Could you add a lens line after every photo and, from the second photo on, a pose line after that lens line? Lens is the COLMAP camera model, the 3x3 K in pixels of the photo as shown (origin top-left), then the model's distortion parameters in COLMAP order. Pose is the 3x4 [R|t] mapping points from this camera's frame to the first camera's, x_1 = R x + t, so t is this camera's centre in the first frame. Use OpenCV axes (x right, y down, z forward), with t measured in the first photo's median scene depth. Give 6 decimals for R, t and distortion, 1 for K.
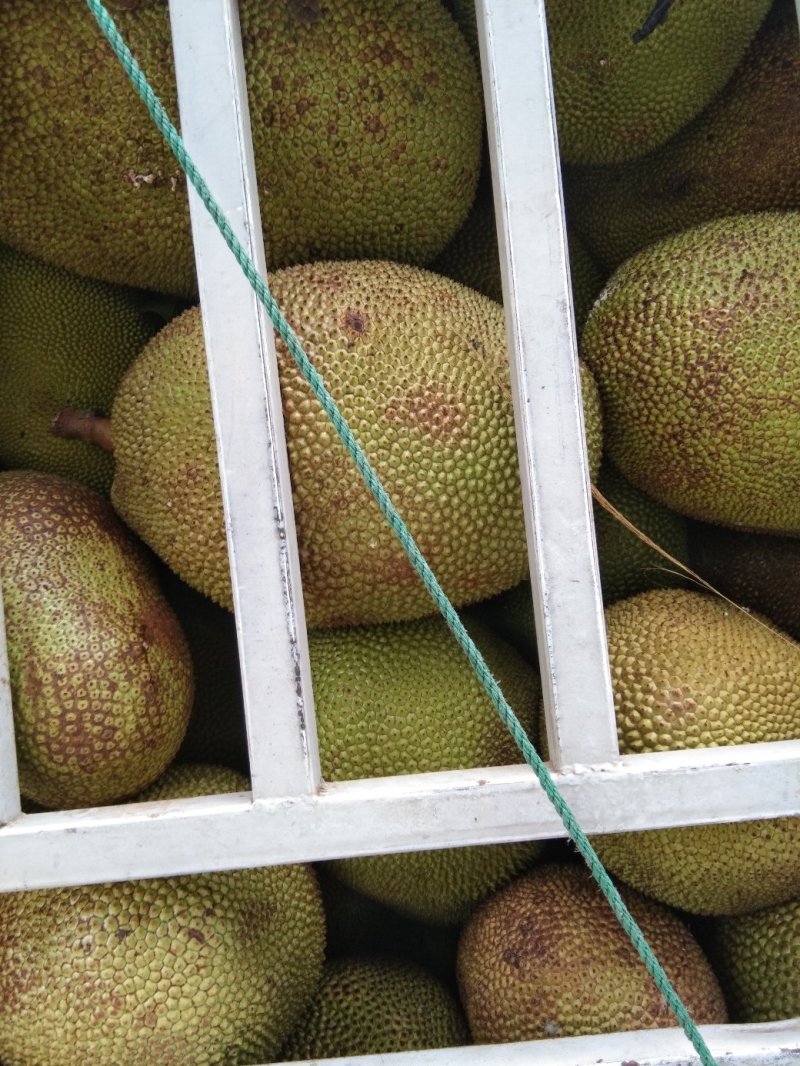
lens RADIAL K [[919.8, 0, 400.0], [0, 919.8, 533.0], [0, 0, 1]] dist [0.008871, 0.000500]
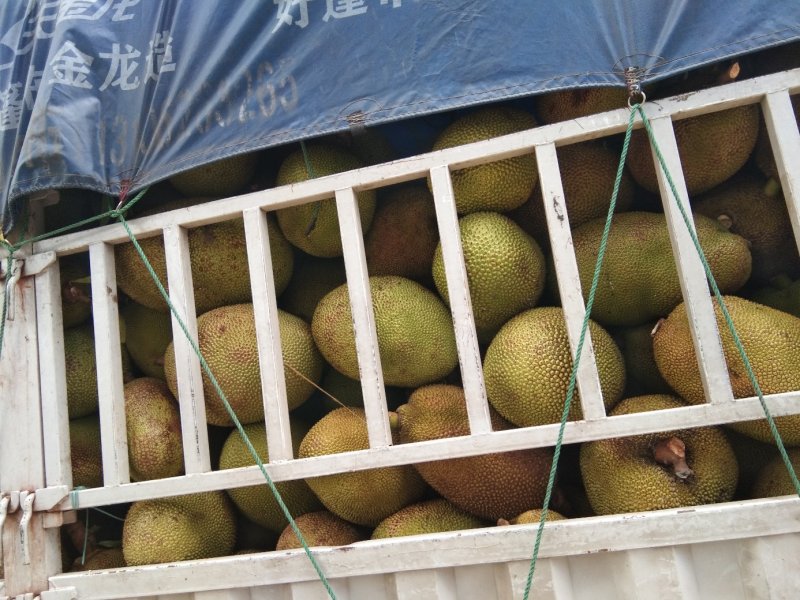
lens RADIAL K [[690.3, 0, 400.0], [0, 690.3, 300.0], [0, 0, 1]] dist [0.008871, 0.000500]
pose [[0.974786, -0.071424, -0.211401, 1.115385], [0.043631, 0.990110, -0.133332, 0.023432], [0.218833, 0.120747, 0.968262, -1.287946]]
